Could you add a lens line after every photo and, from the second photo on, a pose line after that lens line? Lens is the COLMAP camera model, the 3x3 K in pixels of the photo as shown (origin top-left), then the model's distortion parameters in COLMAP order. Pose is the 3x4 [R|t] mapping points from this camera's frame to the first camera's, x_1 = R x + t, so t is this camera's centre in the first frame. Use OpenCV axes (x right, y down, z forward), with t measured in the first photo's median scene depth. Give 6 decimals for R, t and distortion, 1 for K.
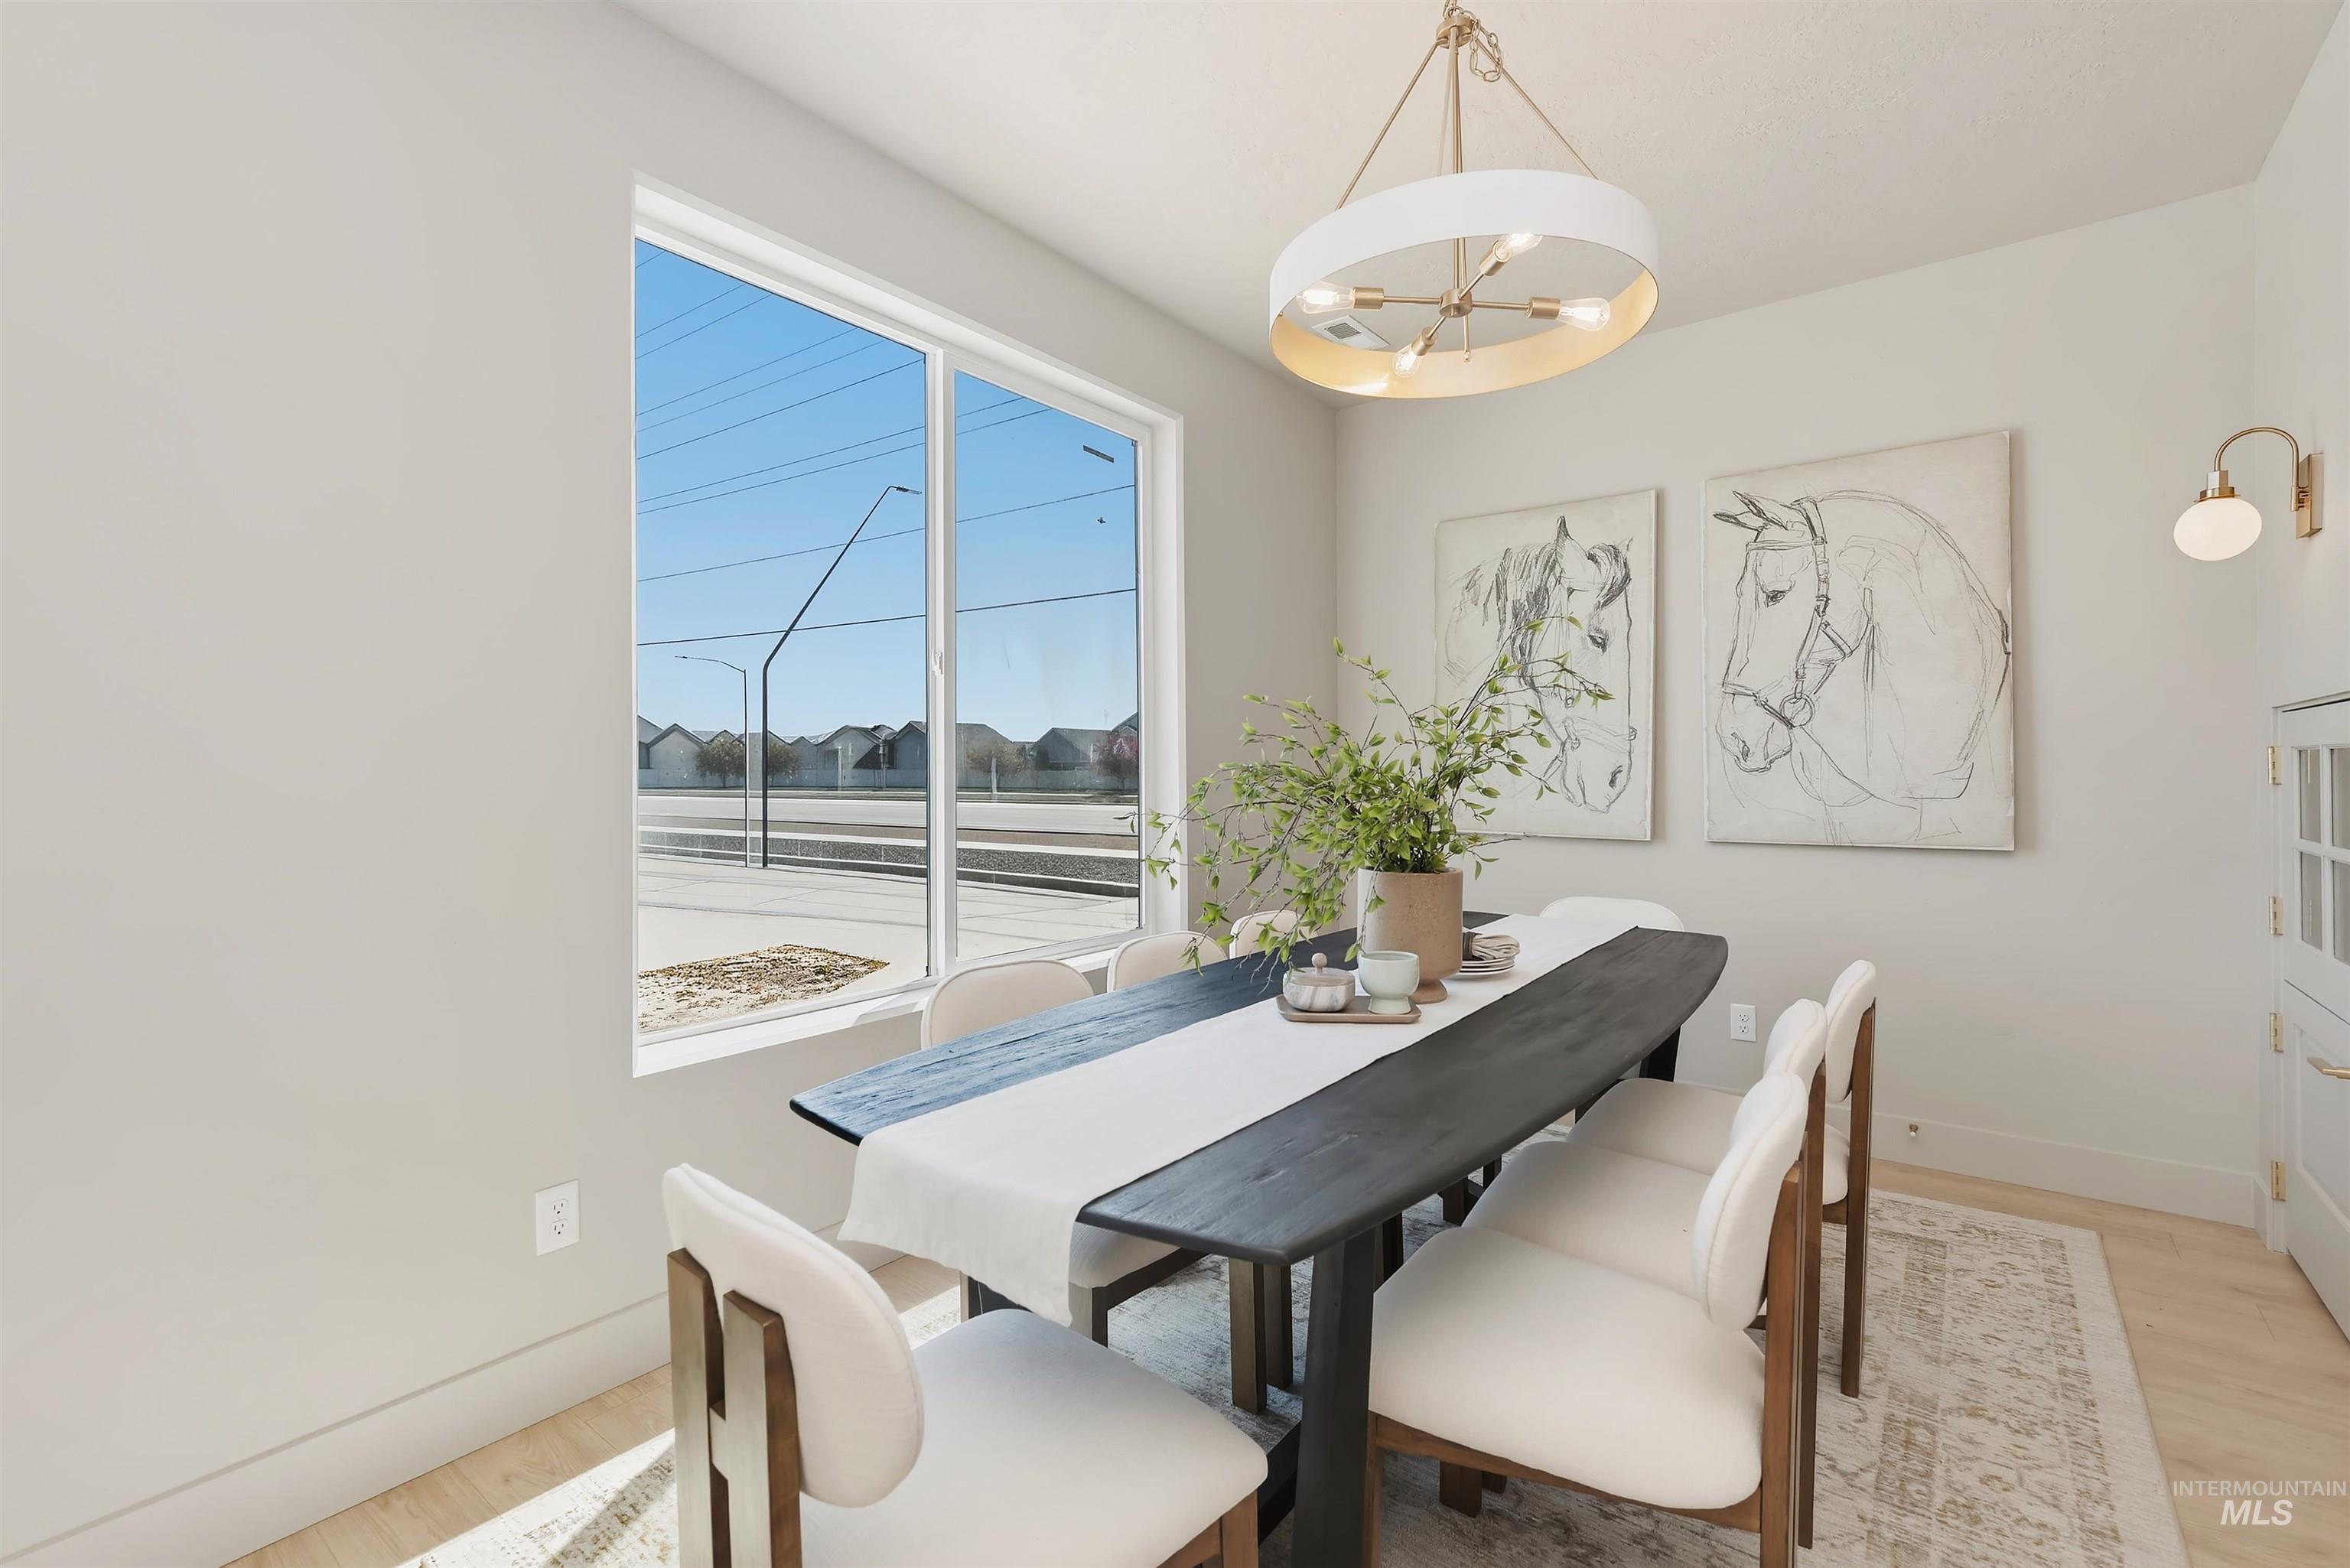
lens RADIAL K [[1033.6, 0, 1181.8], [0, 1033.6, 773.5], [0, 0, 1]] dist [0.000465, 0.000160]
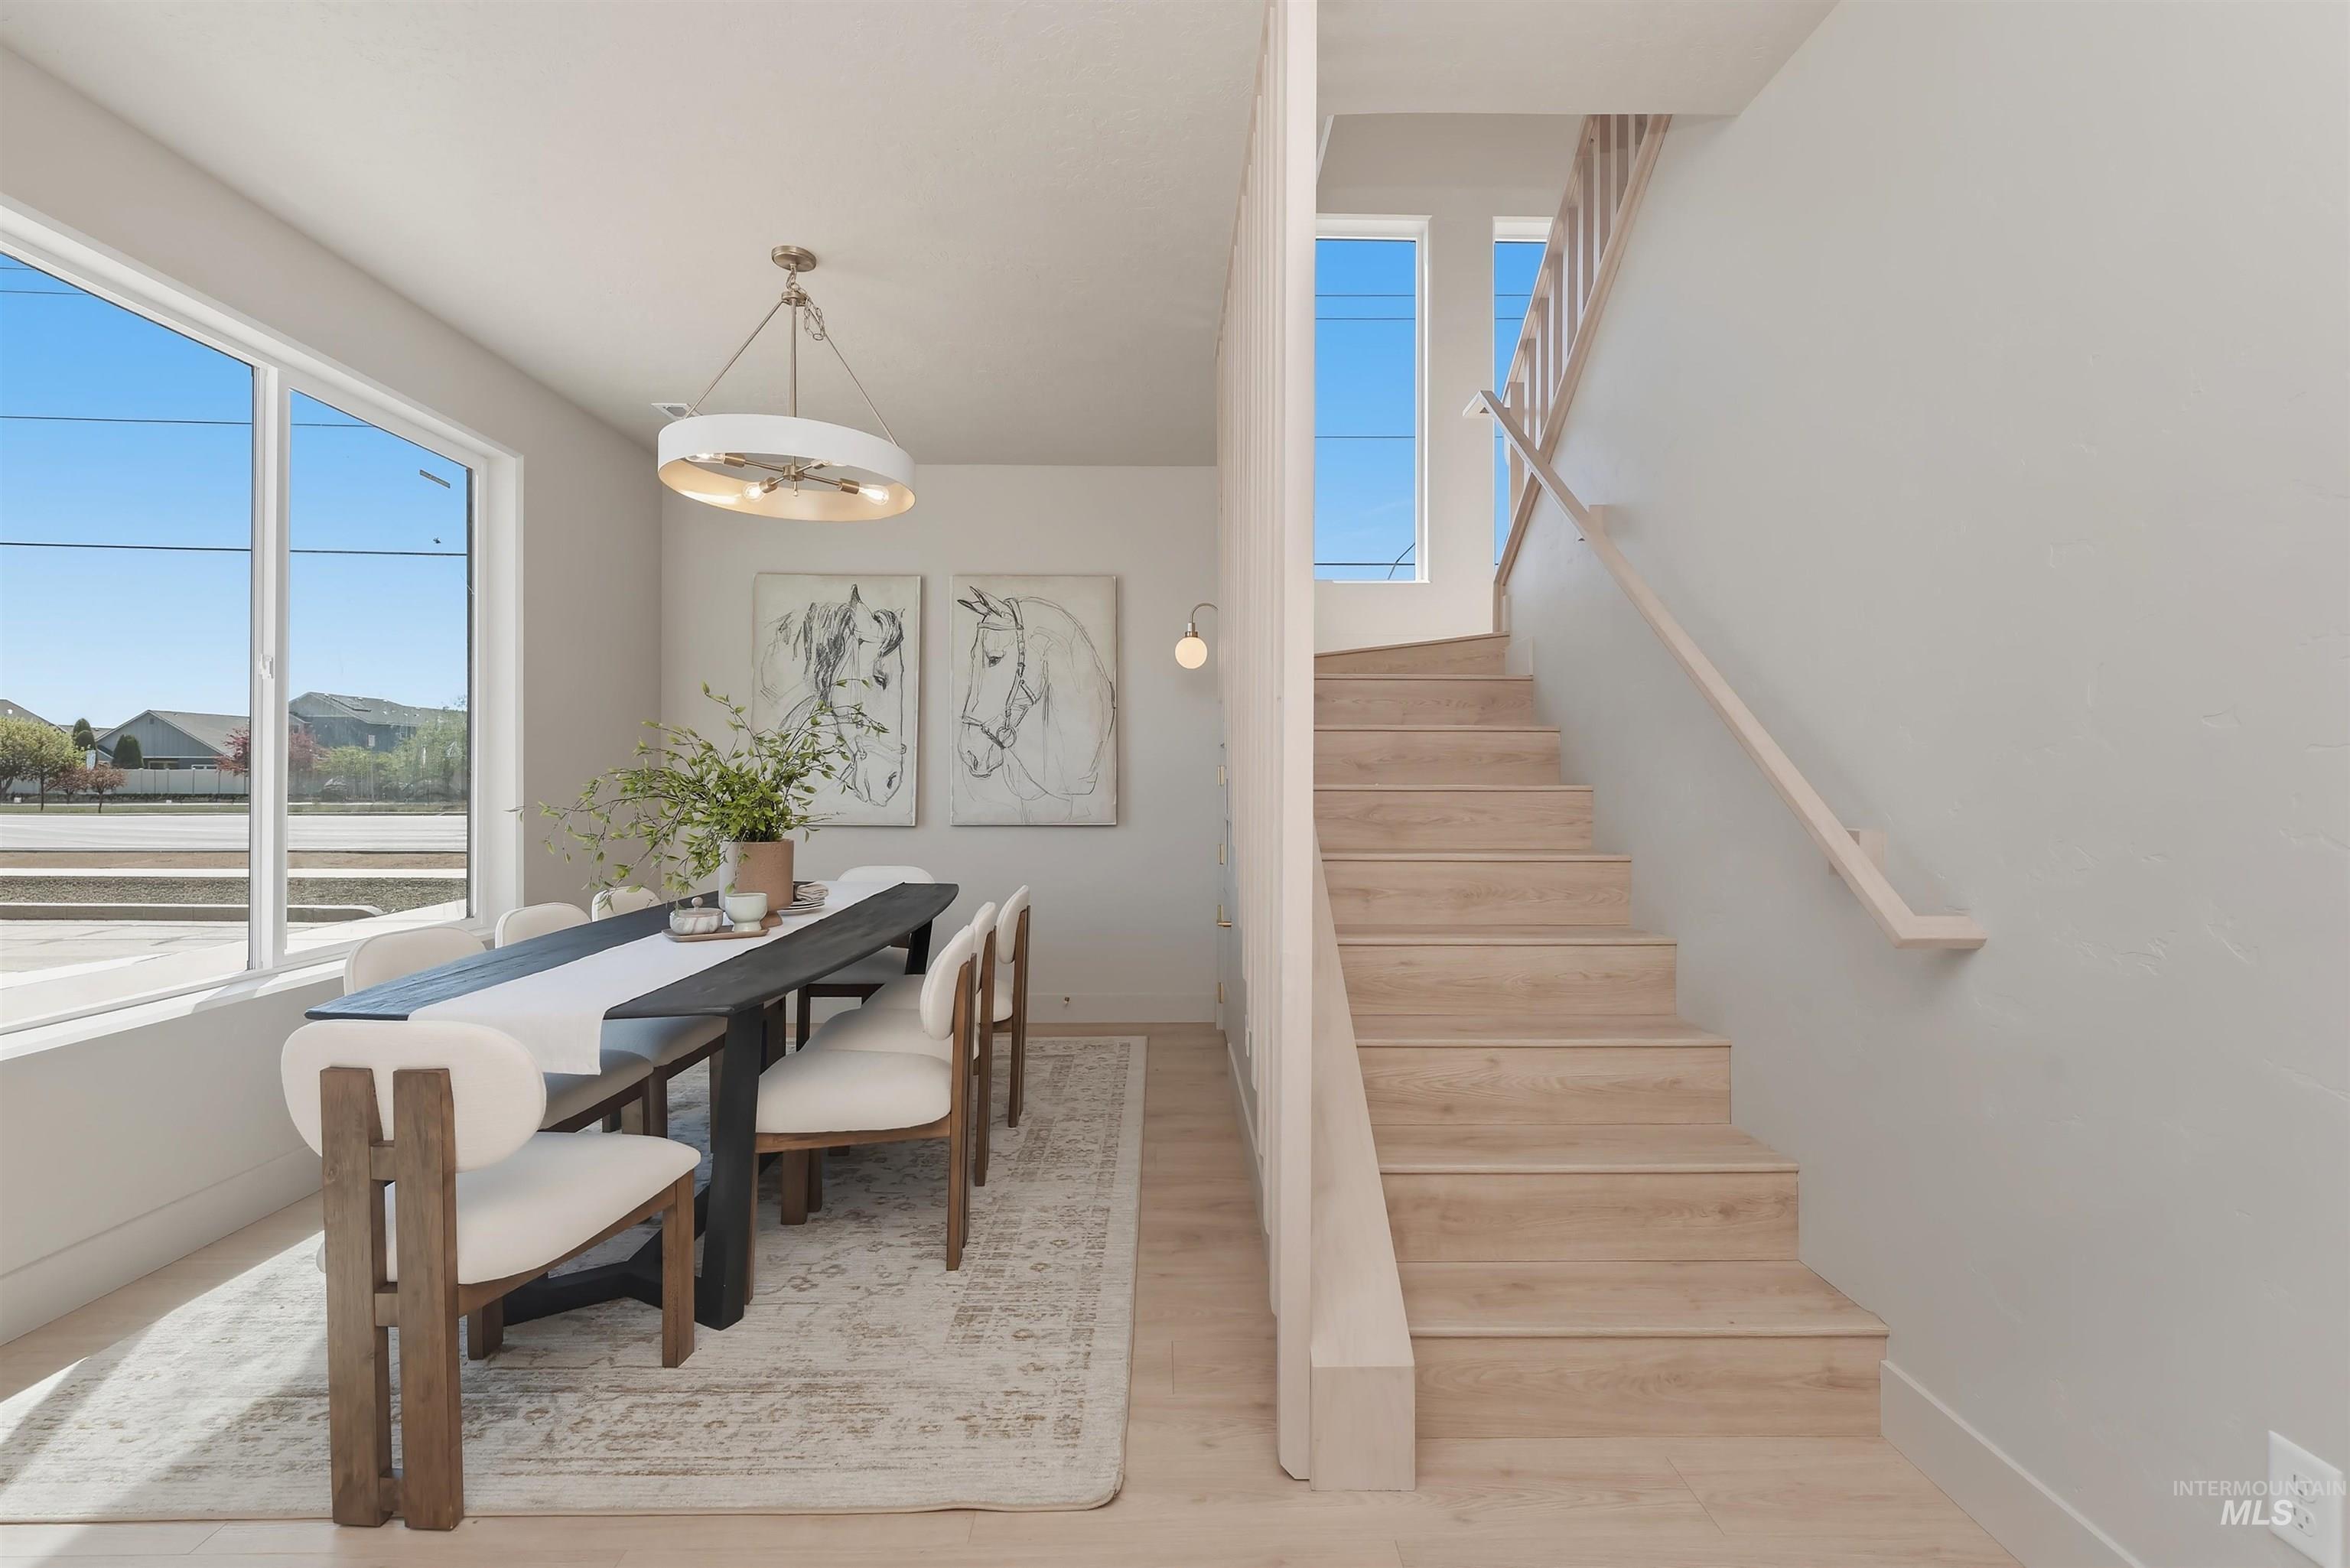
lens RADIAL K [[1033.6, 0, 1181.8], [0, 1033.6, 773.5], [0, 0, 1]] dist [0.000465, 0.000160]
pose [[0.785220, 0.009300, 0.619147, -0.160871], [-0.007069, 0.999957, -0.006055, 0.000108], [-0.619177, 0.000378, 0.785251, -0.398317]]
